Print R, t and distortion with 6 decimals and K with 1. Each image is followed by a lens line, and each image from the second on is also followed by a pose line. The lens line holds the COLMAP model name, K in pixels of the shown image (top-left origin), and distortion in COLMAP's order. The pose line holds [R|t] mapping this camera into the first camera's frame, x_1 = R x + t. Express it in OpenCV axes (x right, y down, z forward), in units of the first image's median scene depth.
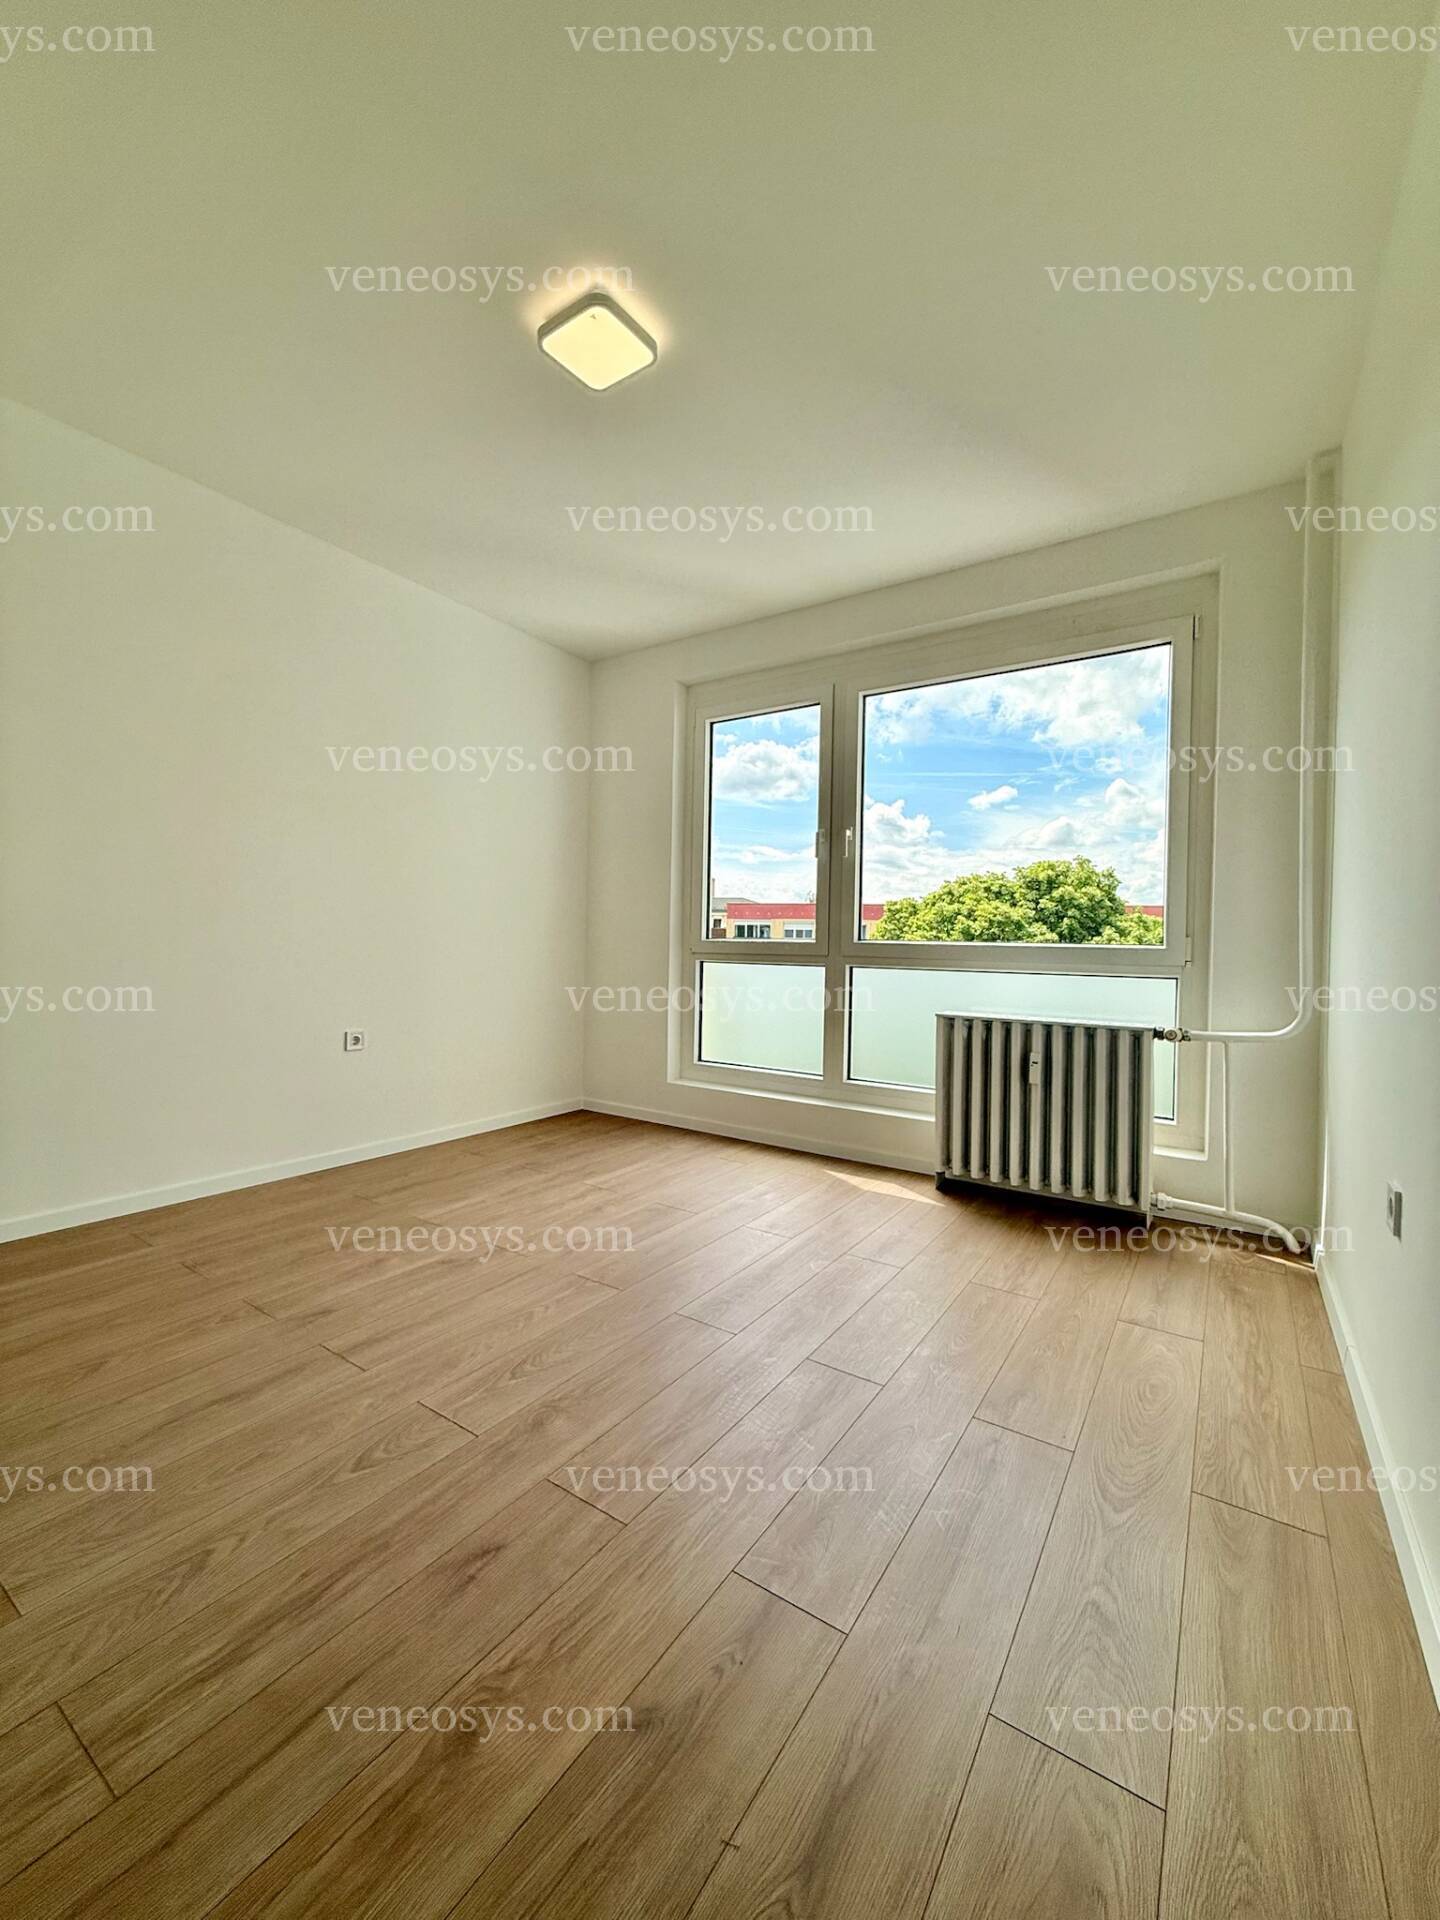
lens RADIAL K [[771.5, 0, 719.0], [0, 771.5, 953.3], [0, 0, 1]] dist [0.002145, 0.000457]
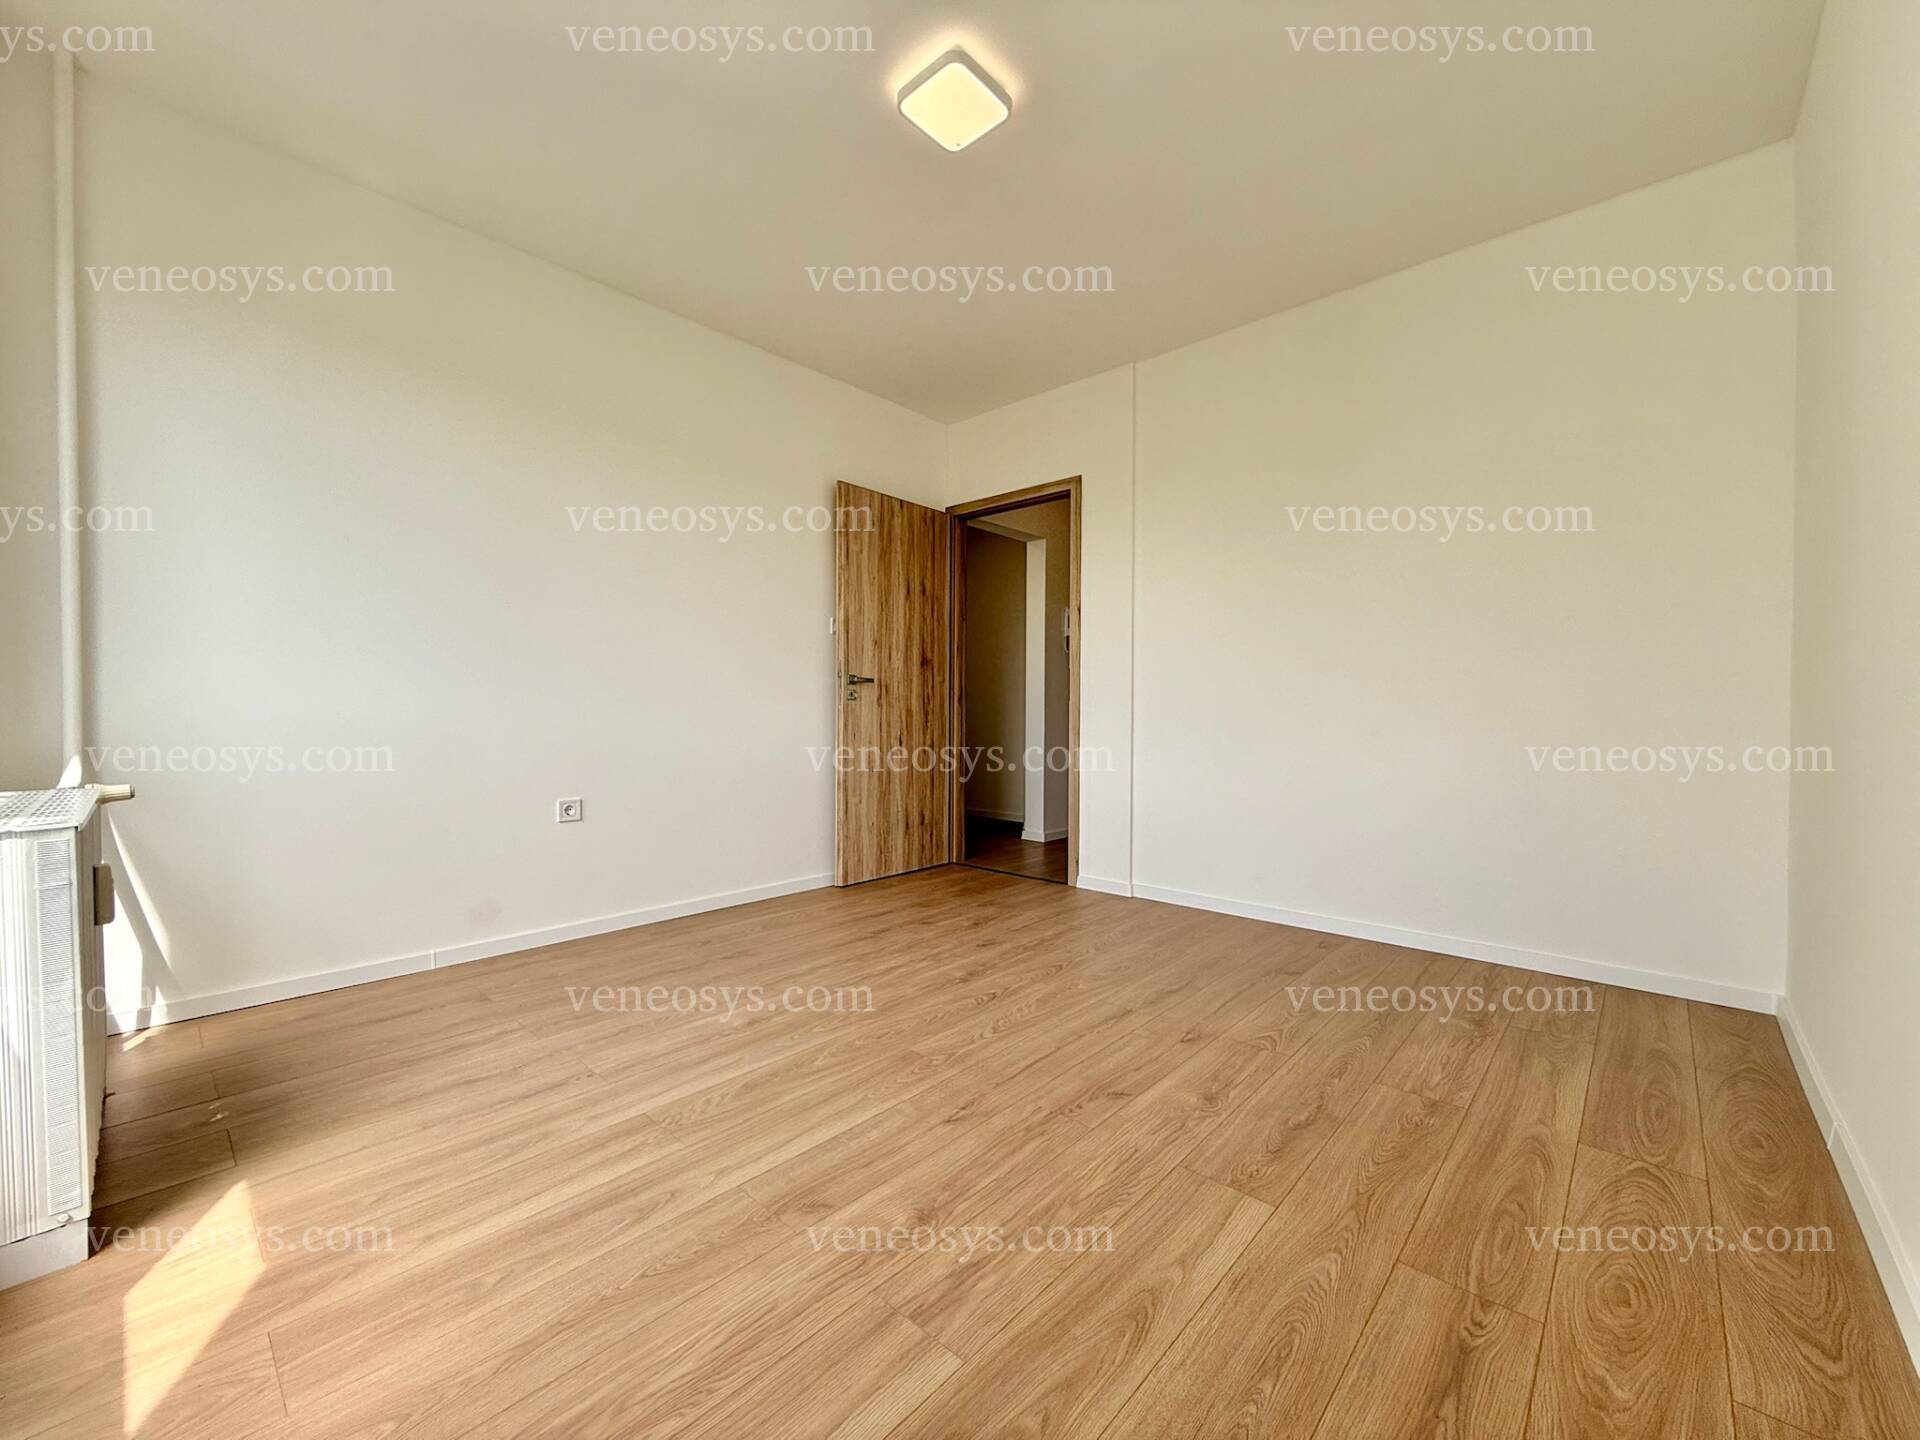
lens RADIAL K [[771.5, 0, 955.5], [0, 771.5, 725.7], [0, 0, 1]] dist [0.002145, 0.000457]
pose [[-0.988869, -0.028100, 0.146113, -0.252431], [-0.024227, 0.999308, 0.028215, 0.006448], [-0.146804, 0.024361, -0.988866, 1.561943]]
